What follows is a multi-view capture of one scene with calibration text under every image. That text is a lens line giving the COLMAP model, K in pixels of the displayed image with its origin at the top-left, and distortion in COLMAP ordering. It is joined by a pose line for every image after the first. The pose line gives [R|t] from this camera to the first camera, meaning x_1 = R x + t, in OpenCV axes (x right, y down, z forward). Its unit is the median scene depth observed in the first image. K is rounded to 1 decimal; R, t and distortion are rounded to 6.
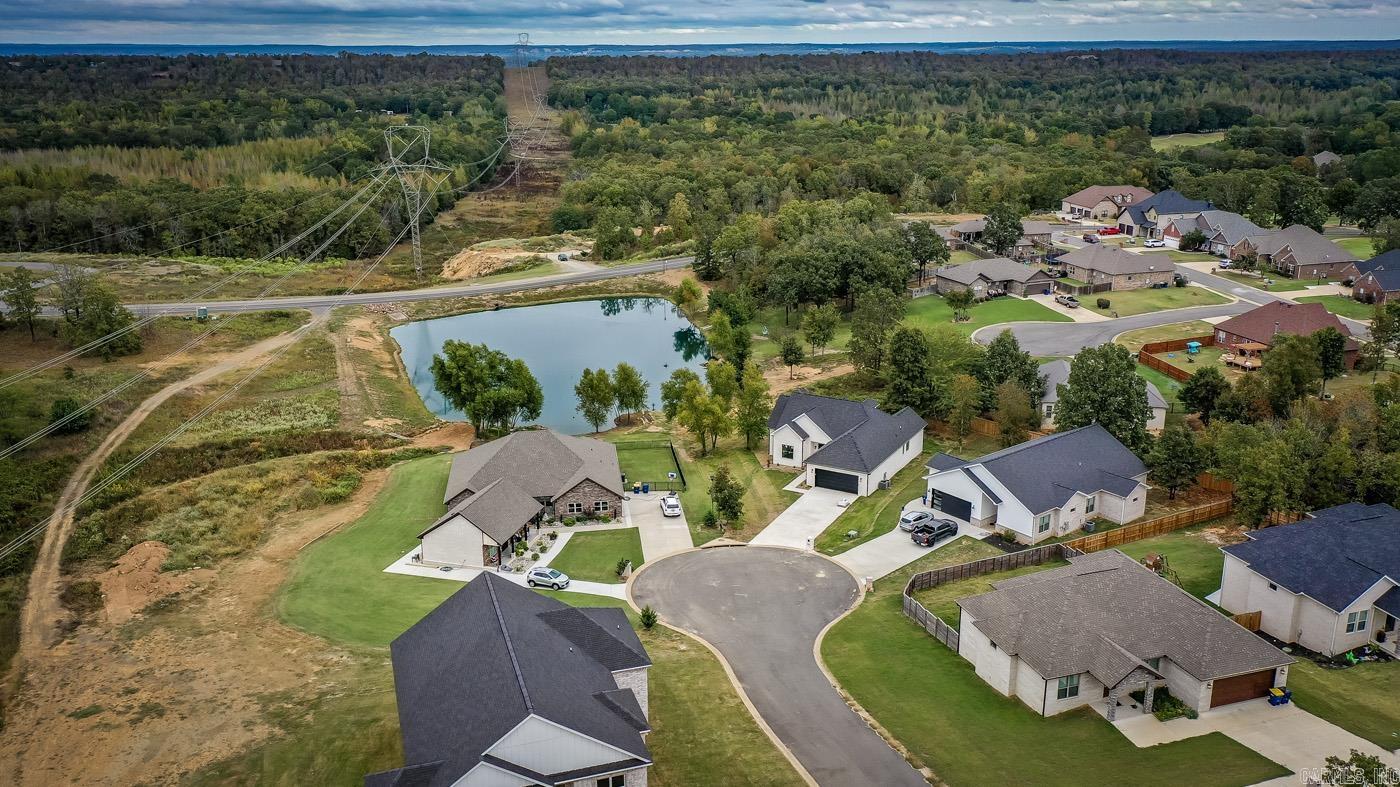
lens RADIAL K [[1159.0, 0, 700.0], [0, 1159.0, 393.5], [0, 0, 1]] dist [0.015039, 0.000911]
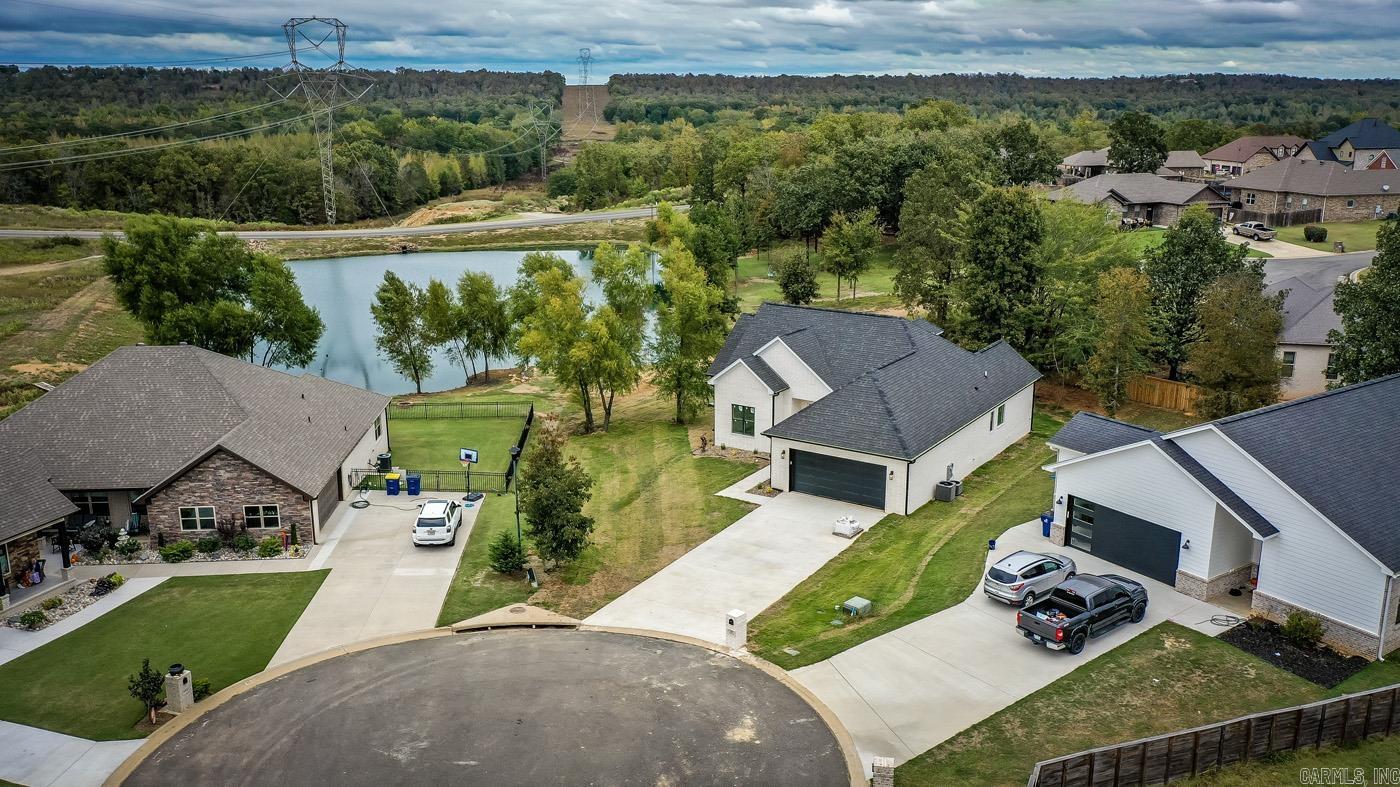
lens RADIAL K [[1159.0, 0, 700.0], [0, 1159.0, 393.5], [0, 0, 1]] dist [0.015039, 0.000911]
pose [[0.997696, 0.023126, -0.063786, 0.086621], [-0.025504, 0.999000, -0.036720, 0.056391], [0.062873, 0.038262, 0.997288, 0.519001]]
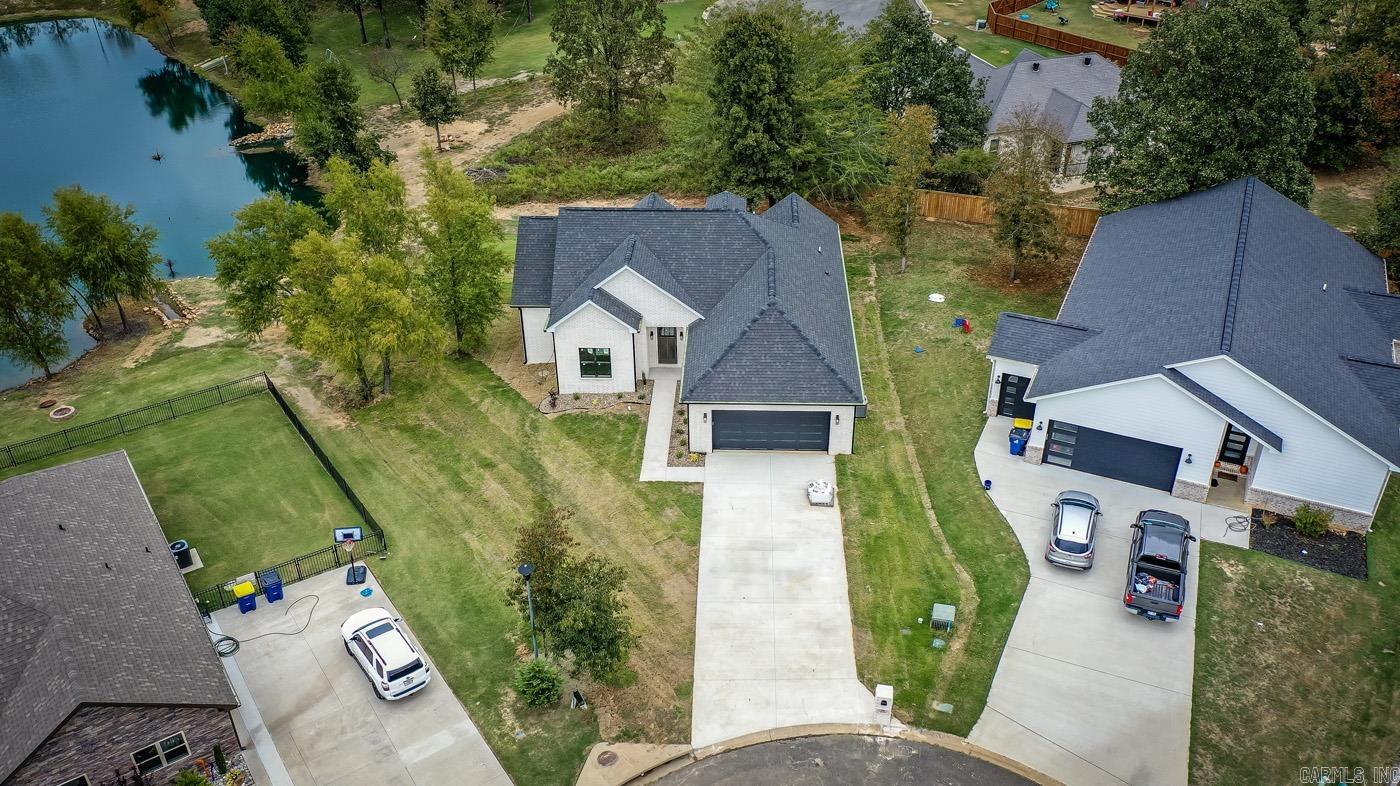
lens RADIAL K [[1128.6, 0, 709.2], [0, 1128.6, 394.0], [0, 0, 1]] dist [0.020191, 0.004213]
pose [[0.887364, -0.245217, 0.390453, -0.046331], [0.136331, 0.948521, 0.285869, -0.047130], [-0.440453, -0.200439, 0.875115, 0.620471]]
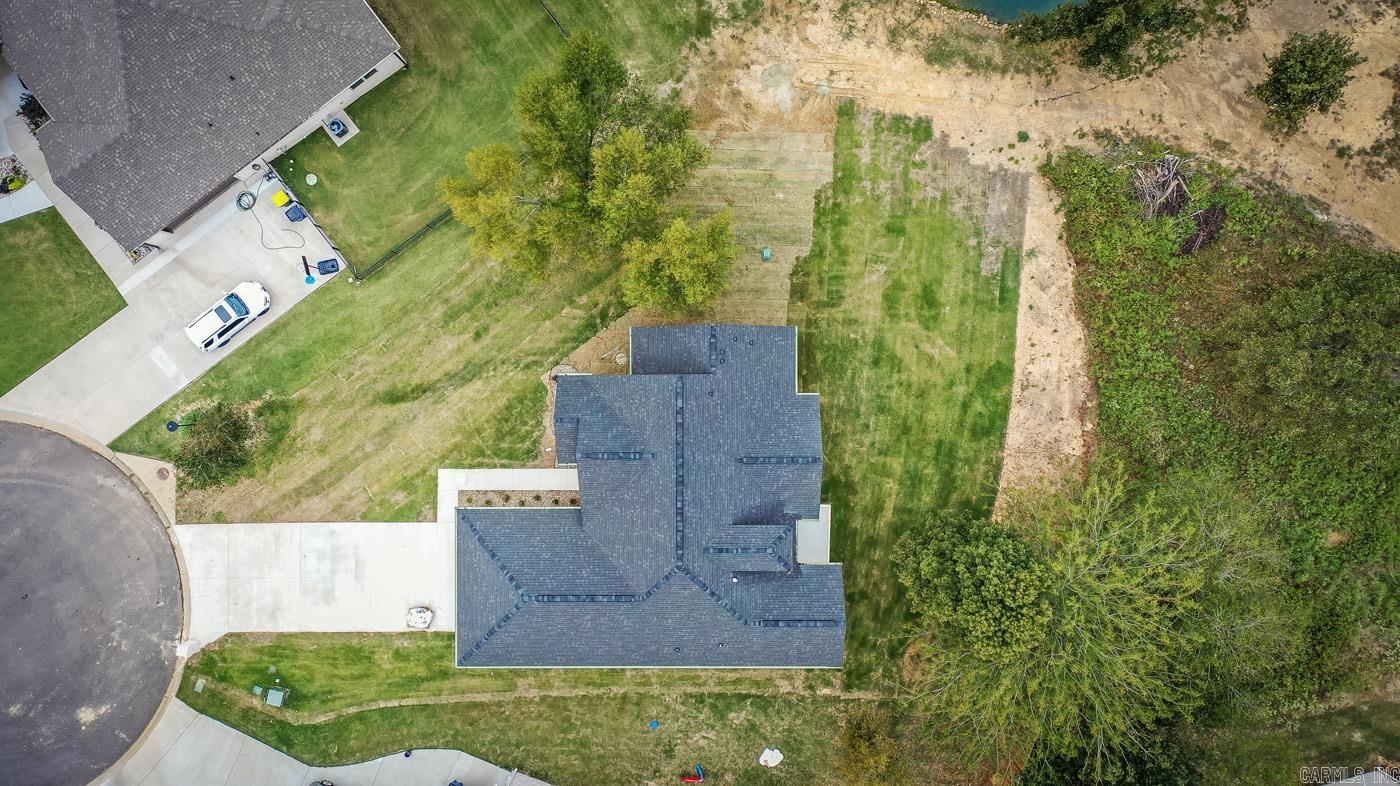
lens RADIAL K [[1128.6, 0, 709.2], [0, 1128.6, 394.0], [0, 0, 1]] dist [0.020191, 0.004213]
pose [[0.496604, 0.867975, 0.002163, 0.091632], [-0.240129, 0.134992, 0.961309, -0.364632], [0.834100, -0.477909, 0.275464, 0.916199]]
